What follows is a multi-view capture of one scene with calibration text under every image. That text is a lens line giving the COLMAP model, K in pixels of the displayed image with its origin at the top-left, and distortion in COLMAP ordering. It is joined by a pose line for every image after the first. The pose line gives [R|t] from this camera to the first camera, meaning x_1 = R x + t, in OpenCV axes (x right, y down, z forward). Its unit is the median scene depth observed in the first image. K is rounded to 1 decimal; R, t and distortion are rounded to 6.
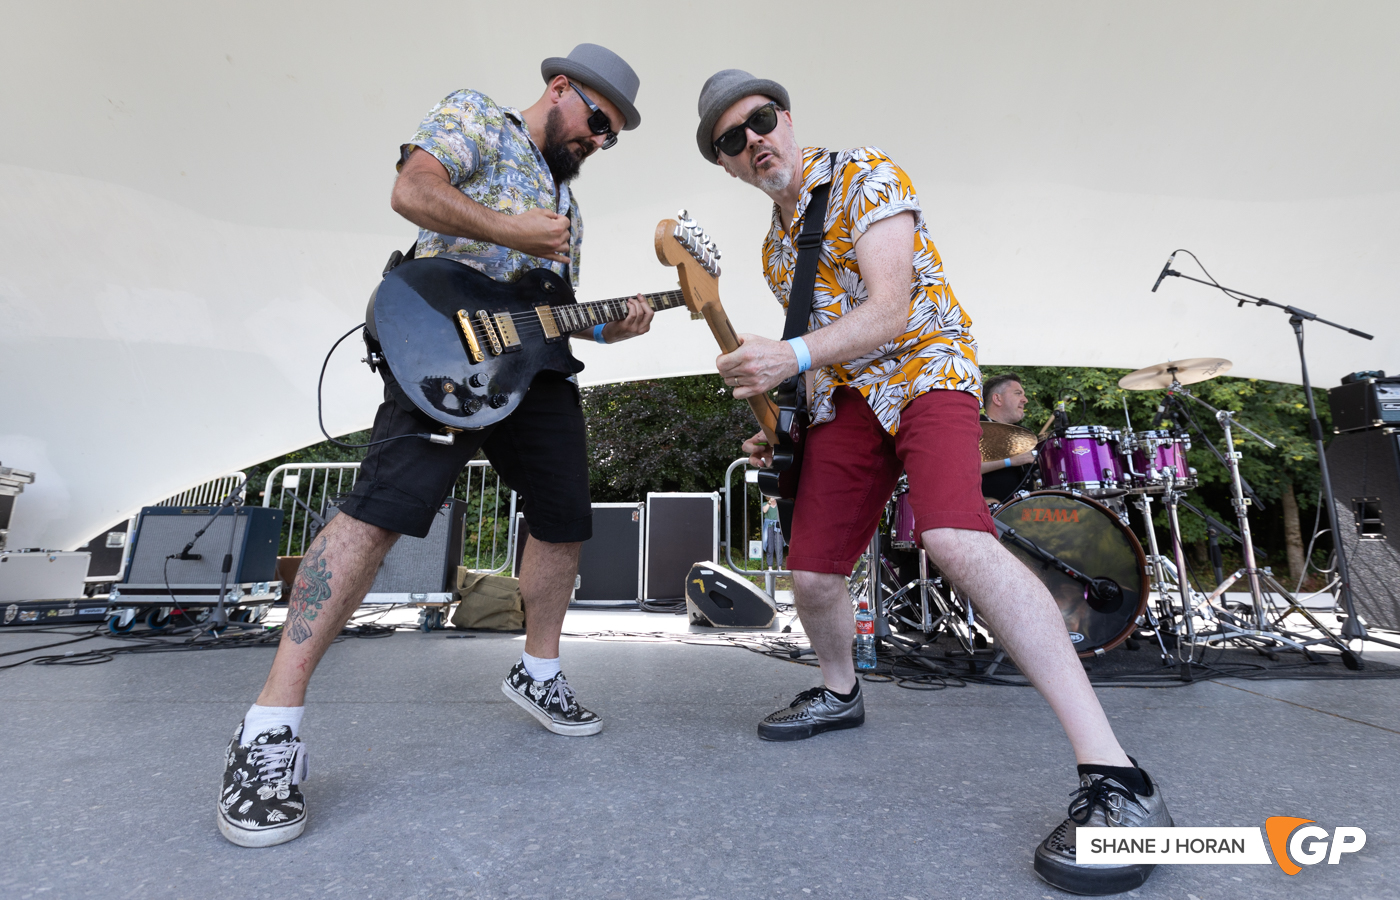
lens RADIAL K [[680.6, 0, 701.3], [0, 680.6, 395.4], [0, 0, 1]] dist [0.011817, 0.000569]
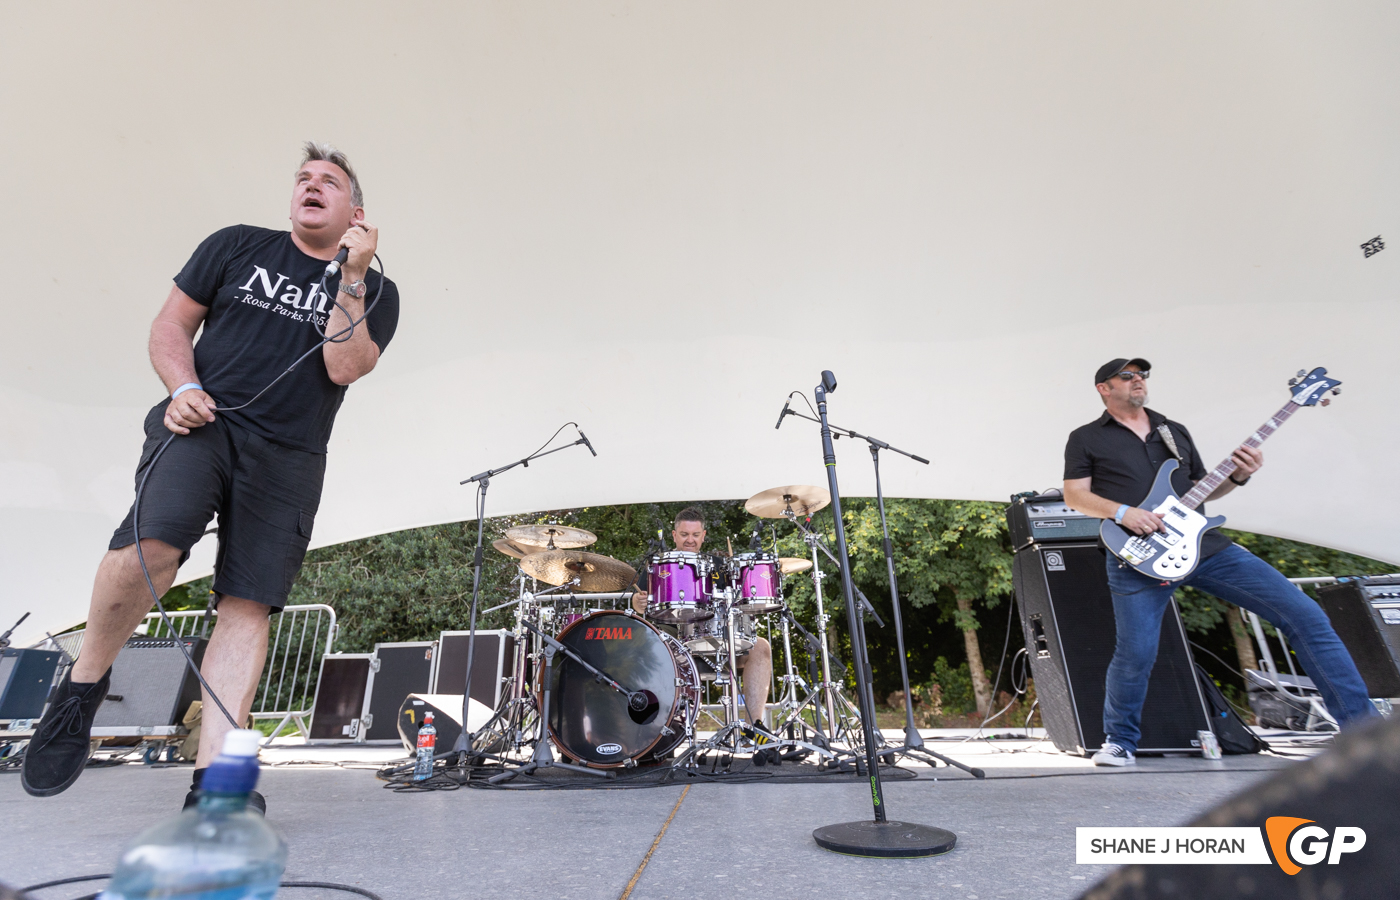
lens RADIAL K [[669.3, 0, 665.7], [0, 669.3, 420.7], [0, 0, 1]] dist [0.009017, -0.000546]
pose [[0.995874, -0.048955, -0.076406, 0.513449], [0.034678, 0.983401, -0.178102, 0.023083], [0.083857, 0.174717, 0.981041, -0.091056]]
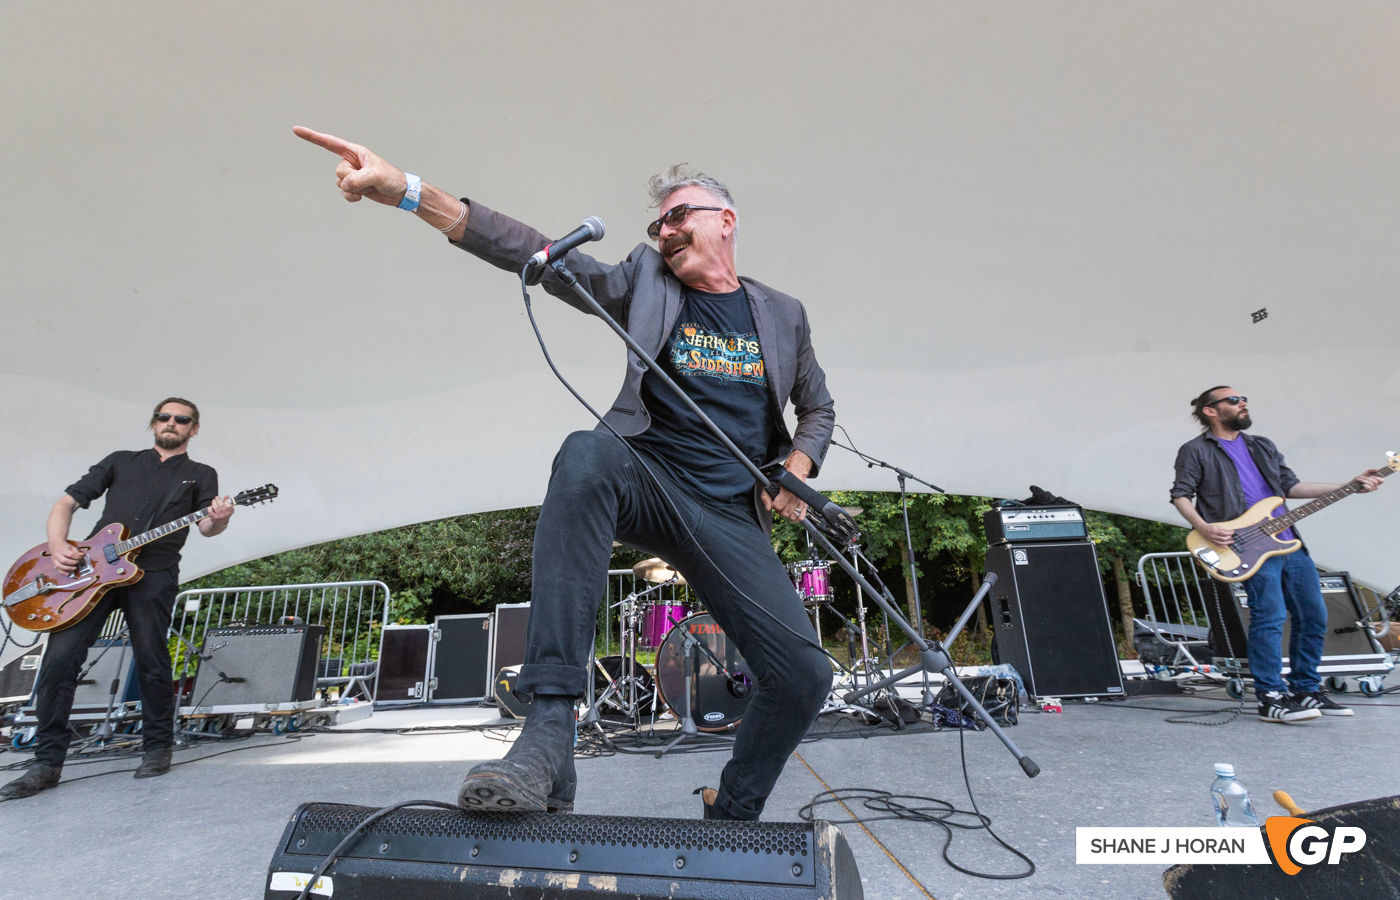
lens RADIAL K [[659.1, 0, 696.4], [0, 659.1, 420.4], [0, 0, 1]] dist [0.014021, -0.000635]
pose [[0.998351, -0.022636, 0.052754, 0.307547], [0.026937, 0.996244, -0.082298, -0.106883], [-0.050693, 0.083584, 0.995211, -0.300976]]
